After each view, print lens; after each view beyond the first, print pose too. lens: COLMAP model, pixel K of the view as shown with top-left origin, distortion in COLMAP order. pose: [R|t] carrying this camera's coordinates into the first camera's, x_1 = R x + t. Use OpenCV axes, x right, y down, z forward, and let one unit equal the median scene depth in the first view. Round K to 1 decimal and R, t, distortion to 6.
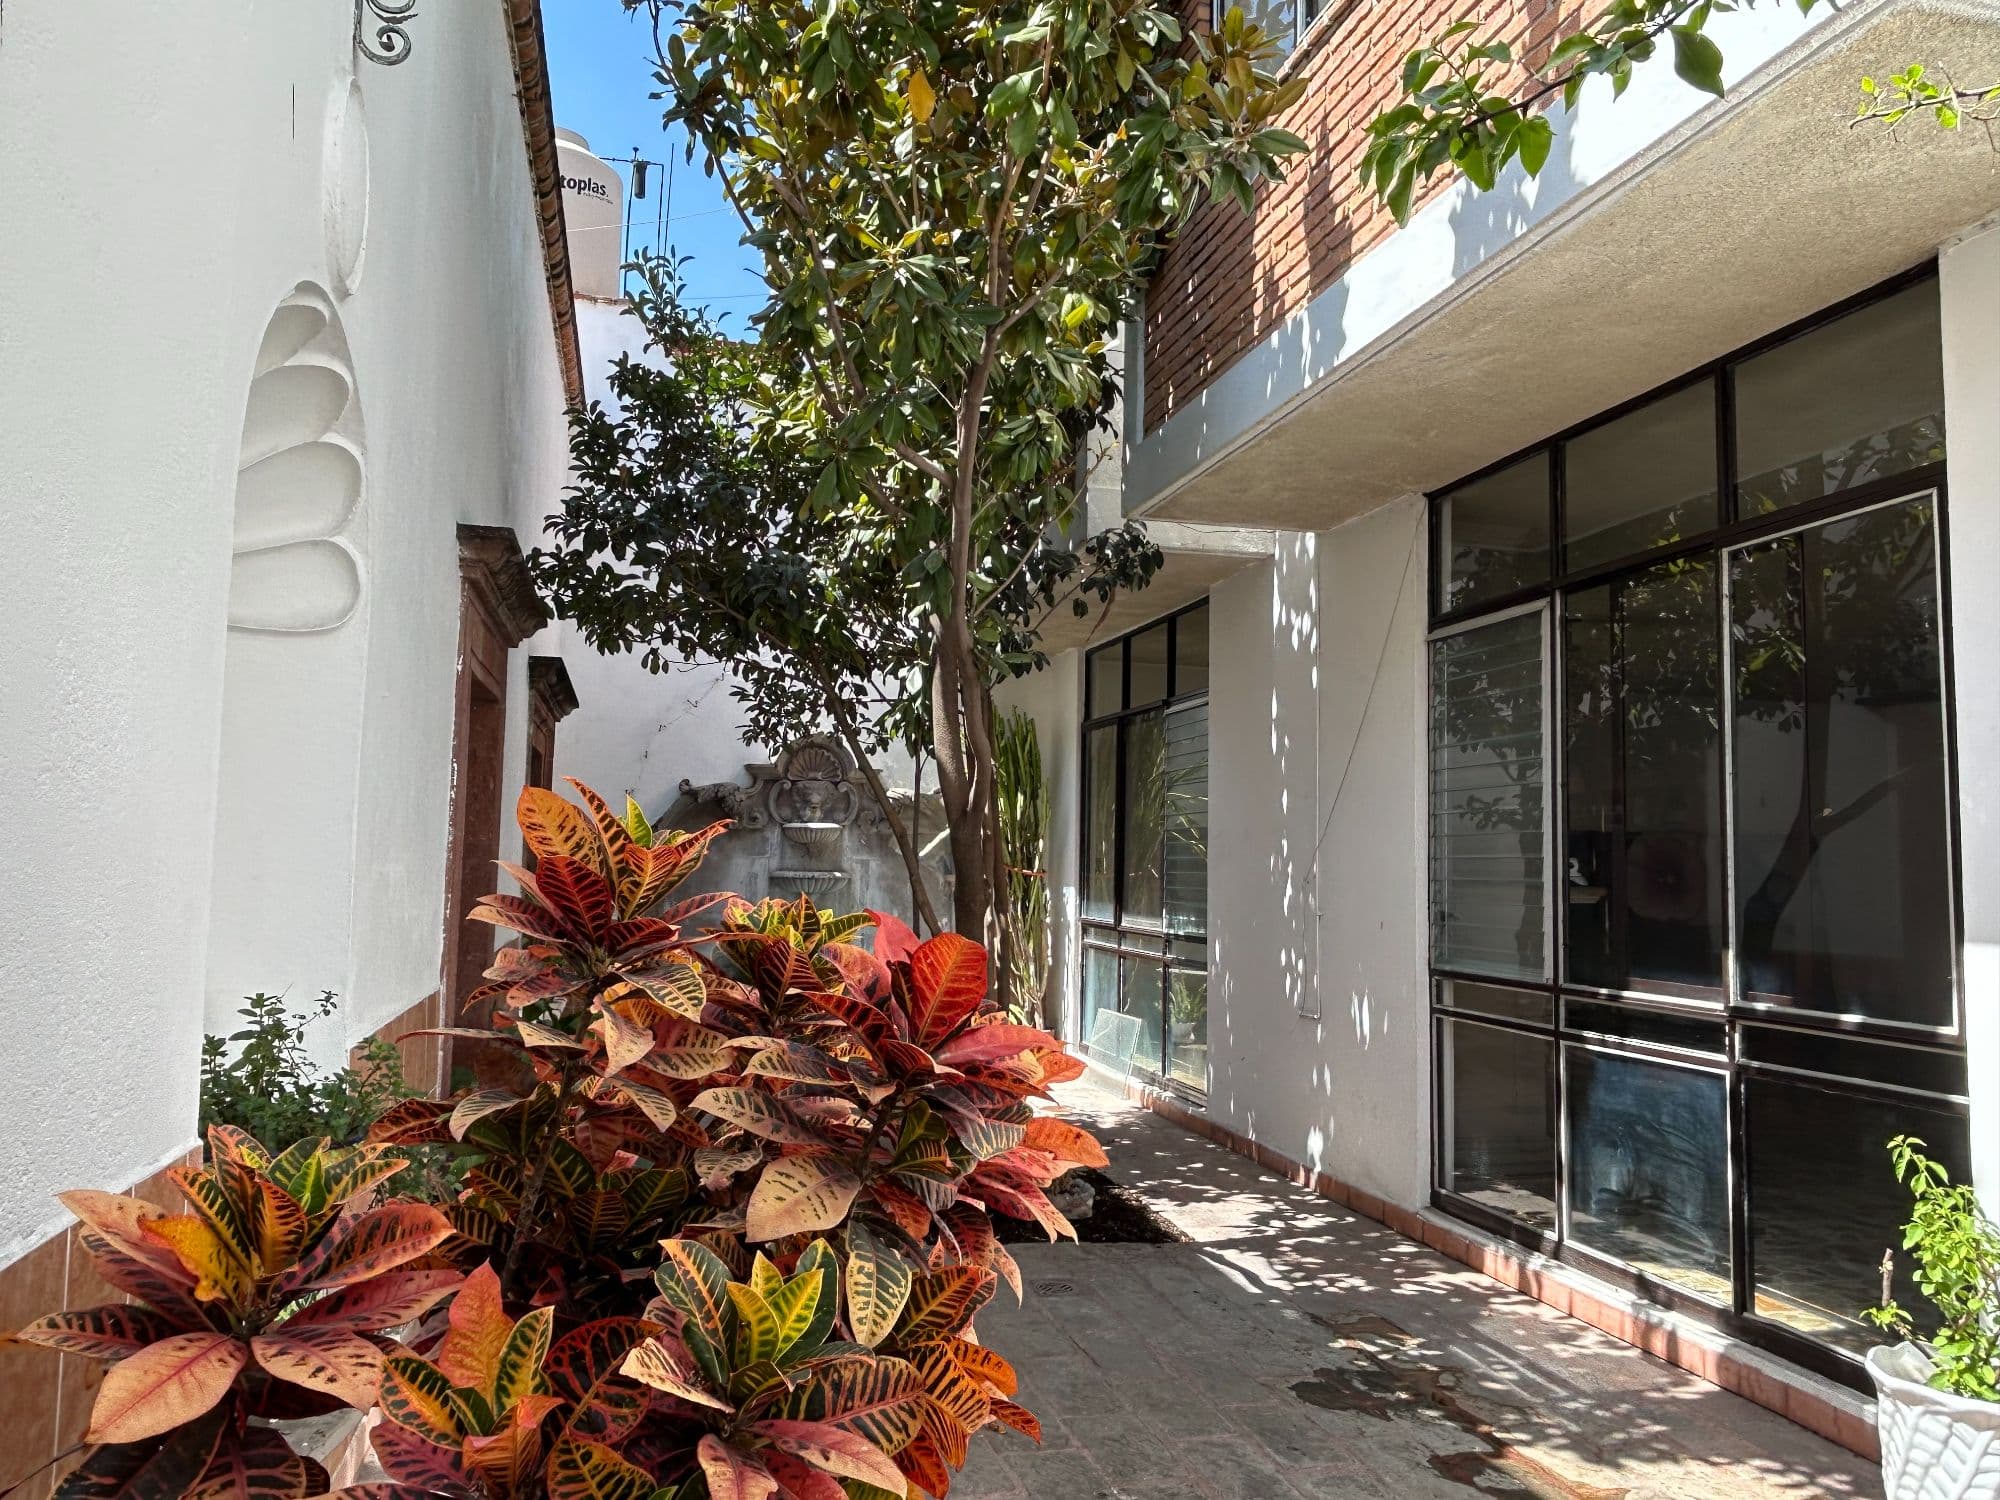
lens RADIAL K [[1401.2, 0, 1000.0], [0, 1401.2, 750.0], [0, 0, 1]] dist [-0.002057, 0.000969]
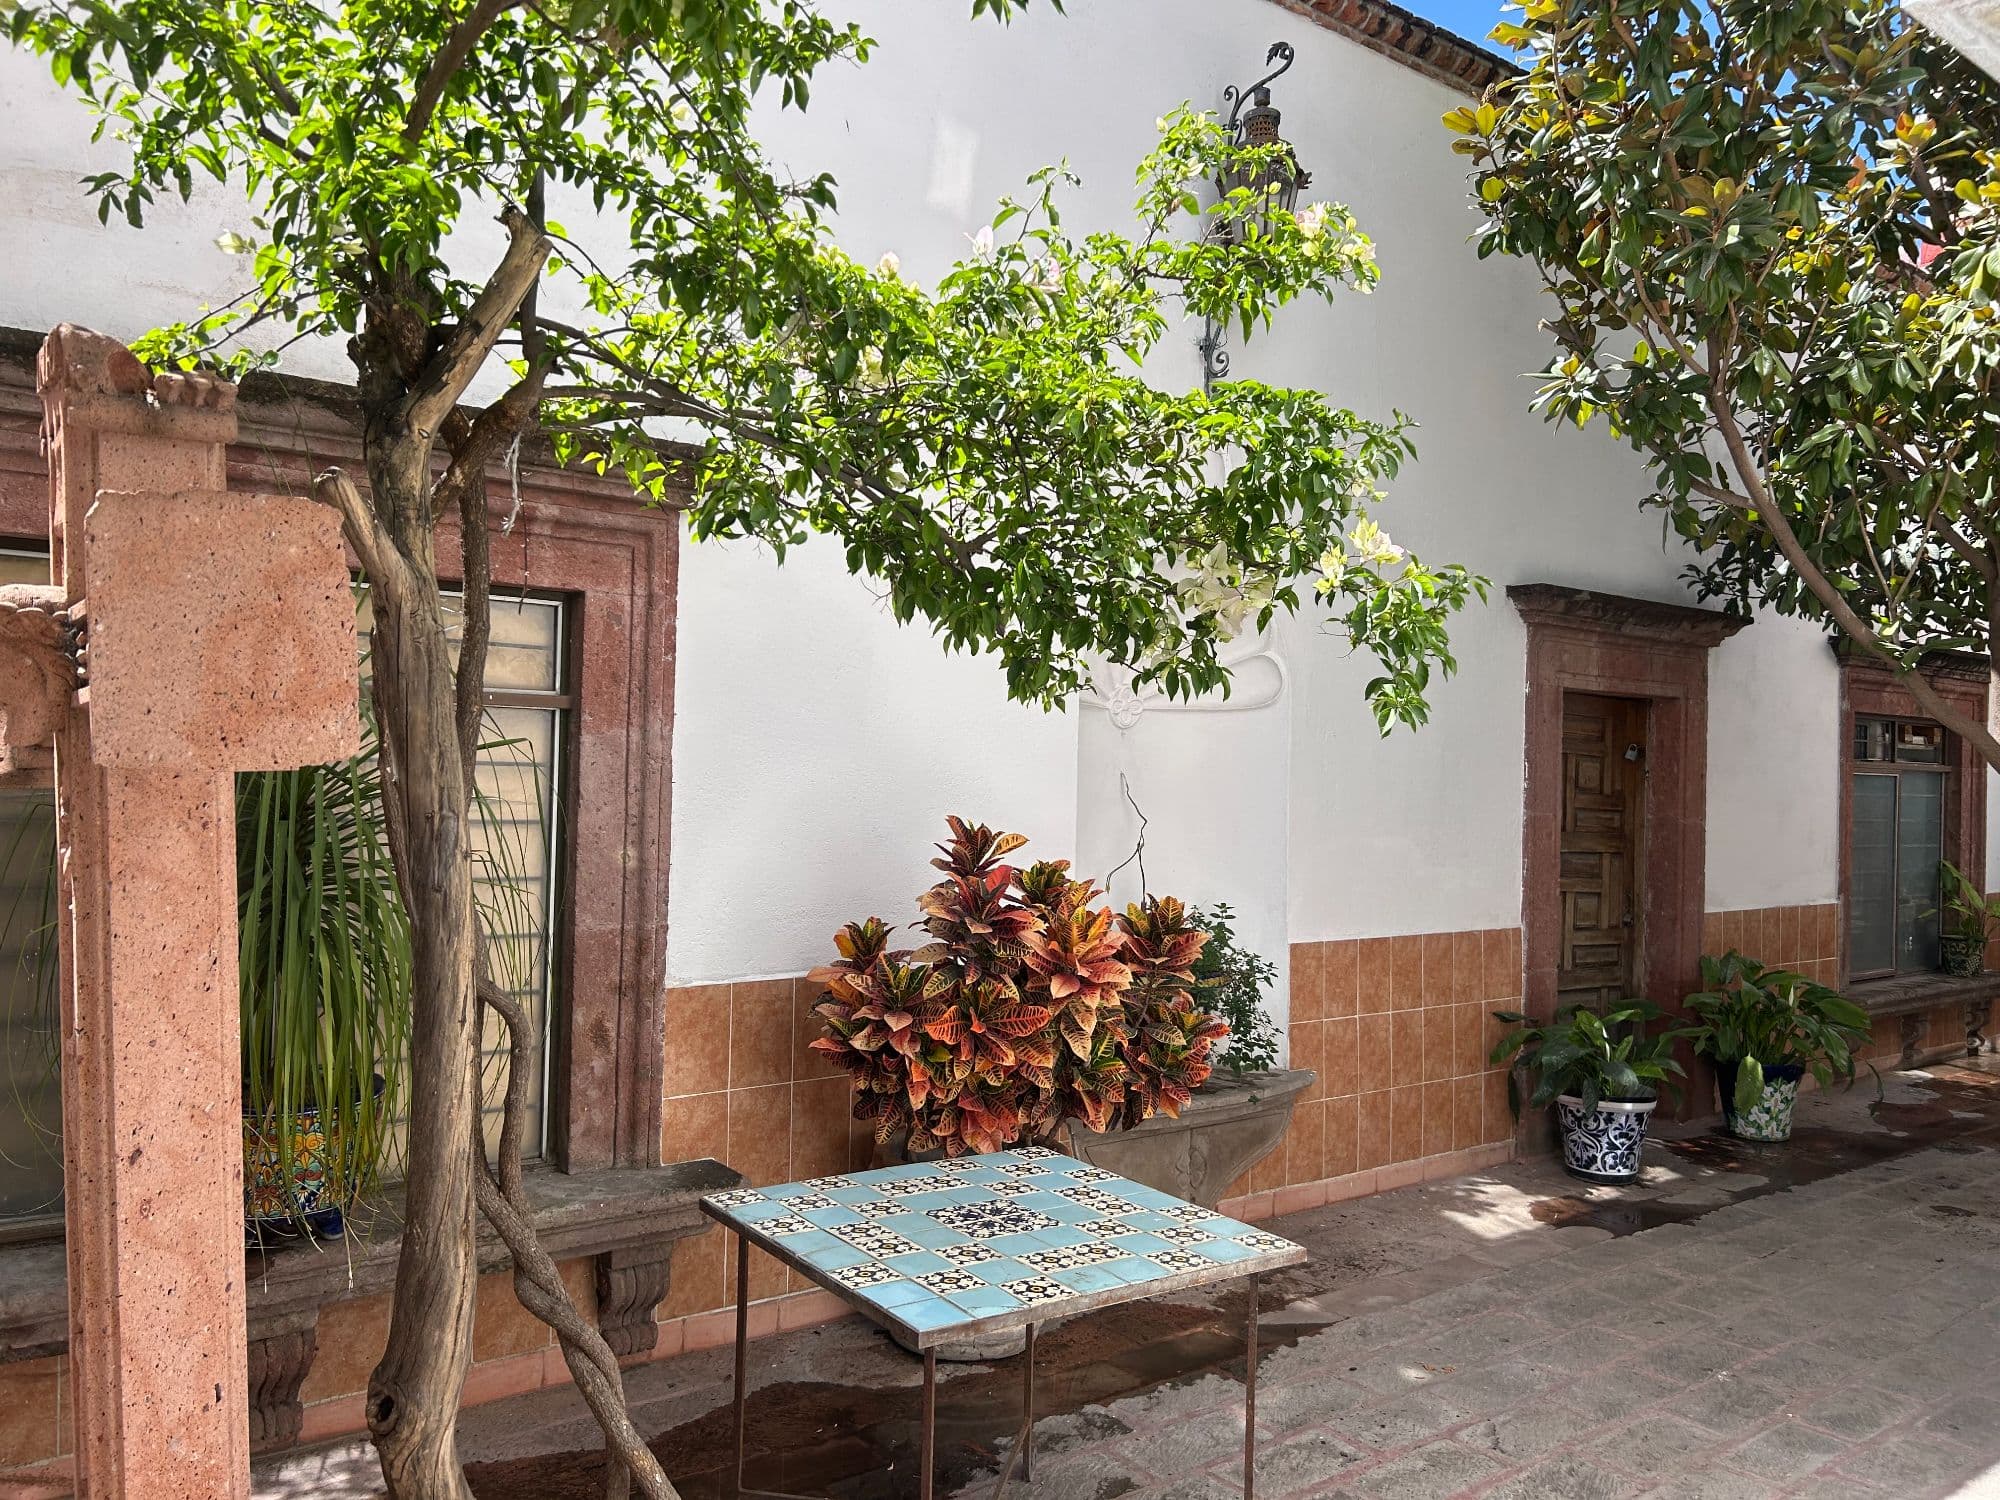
lens RADIAL K [[1519.2, 0, 978.9], [0, 1519.2, 772.8], [0, 0, 1]] dist [0.031925, -0.032875]
pose [[0.378466, -0.018703, -0.925426, 0.355255], [0.064979, 0.997866, 0.006407, -0.010864], [0.923332, -0.062558, 0.378874, -0.017370]]
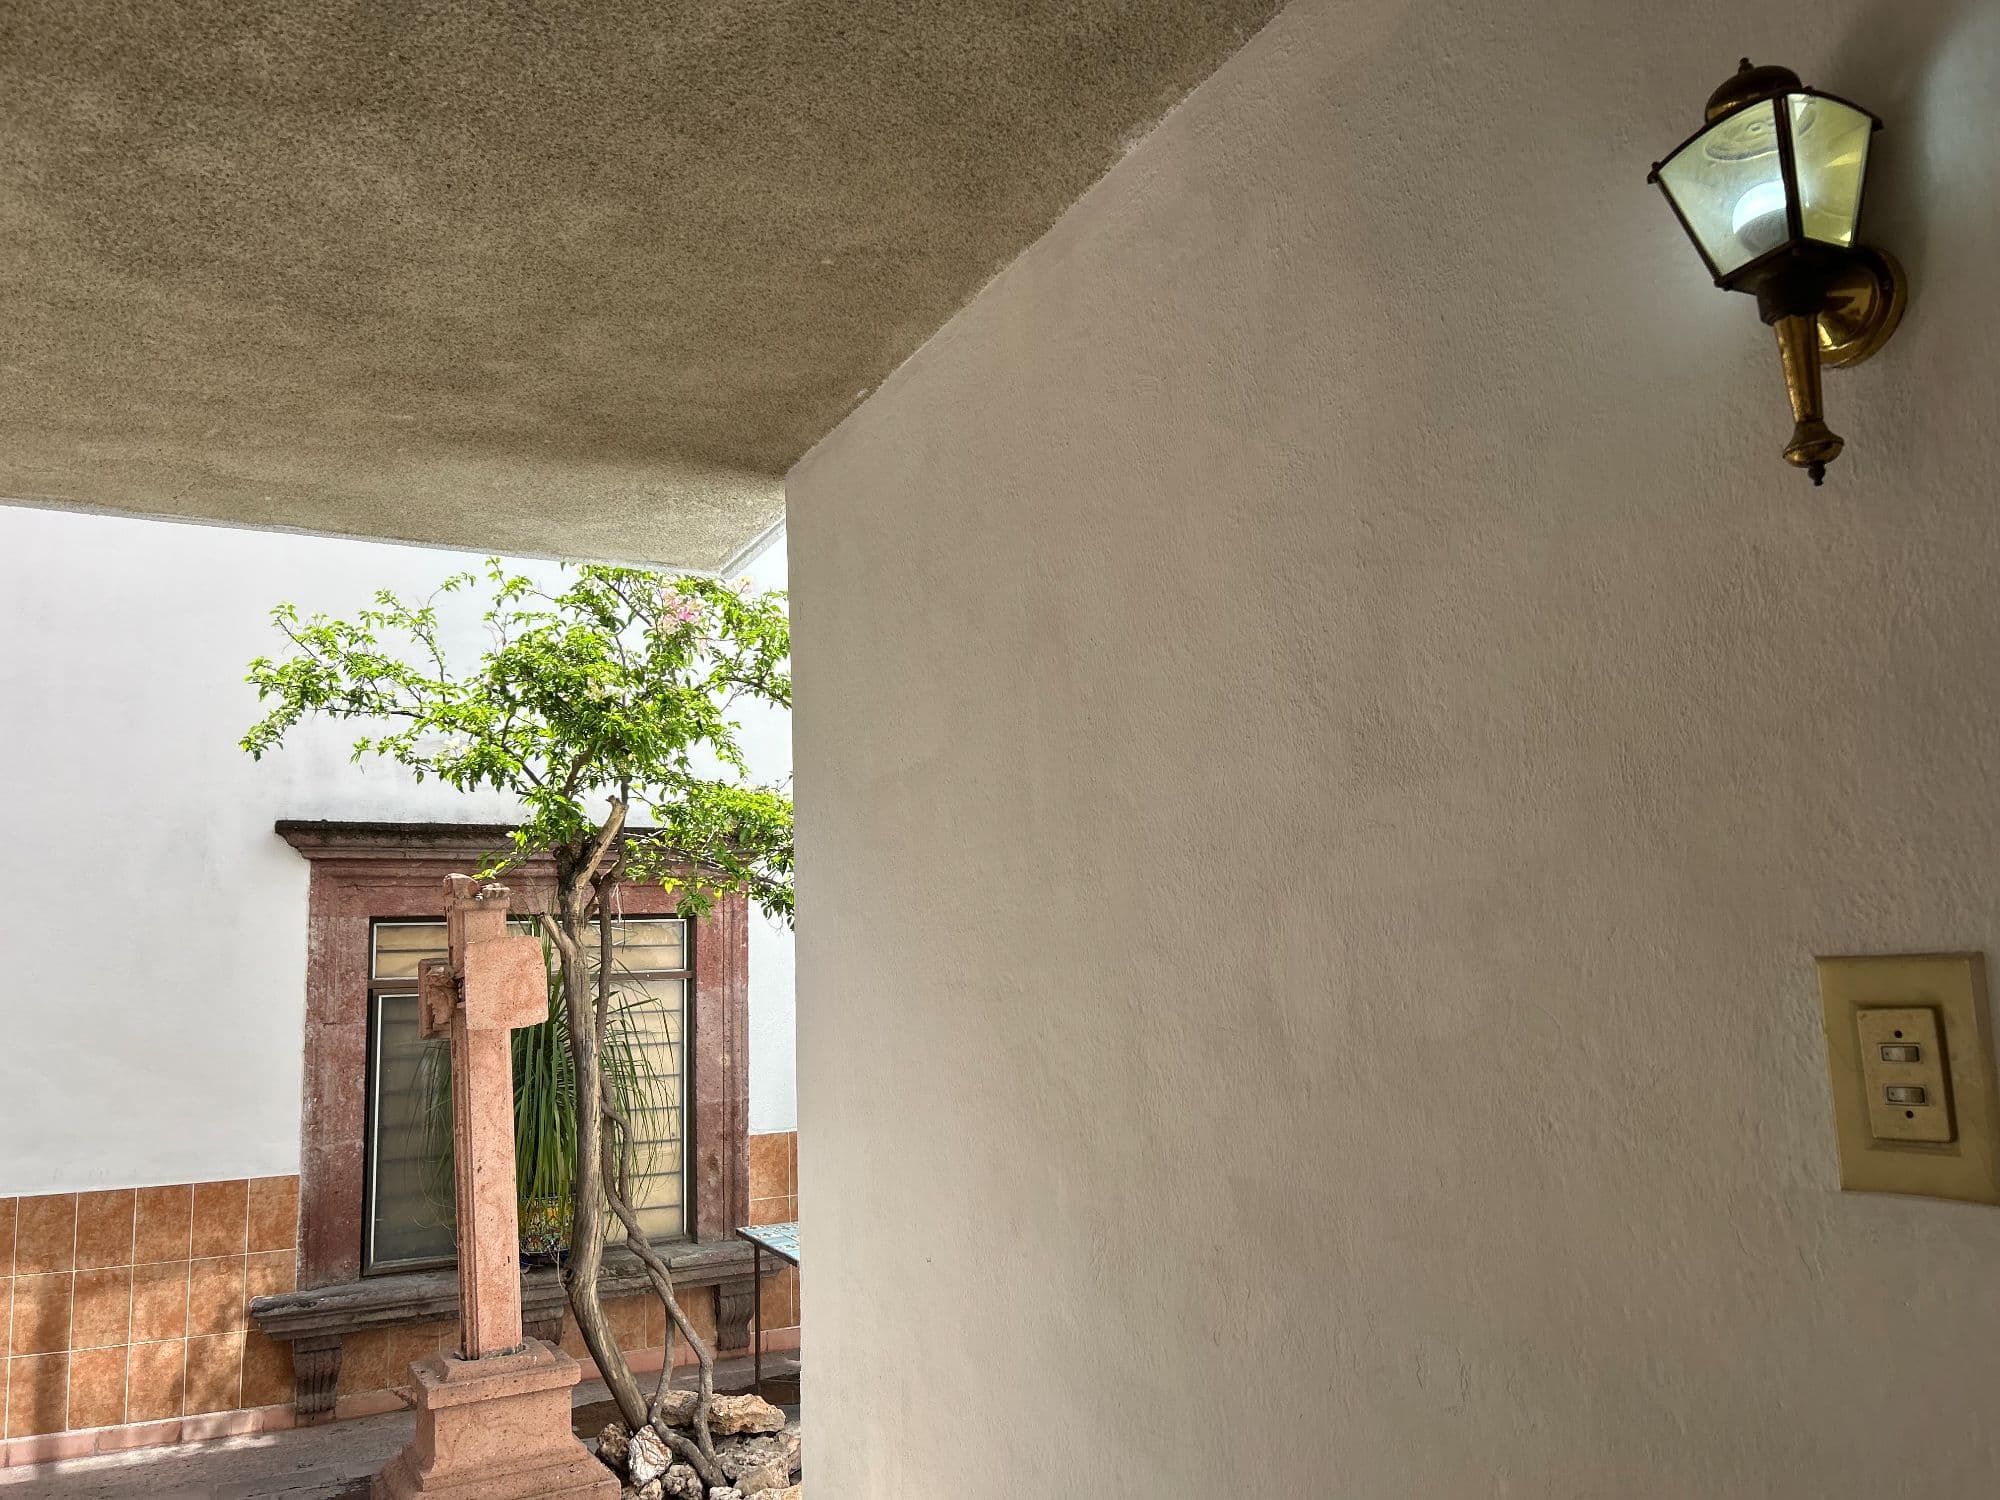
lens RADIAL K [[1519.2, 0, 978.9], [0, 1519.2, 772.8], [0, 0, 1]] dist [0.031925, -0.032875]
pose [[0.212542, -0.168398, -0.962532, 1.008145], [0.123981, 0.981725, -0.144379, -0.002319], [0.969255, -0.088649, 0.229536, 0.039752]]
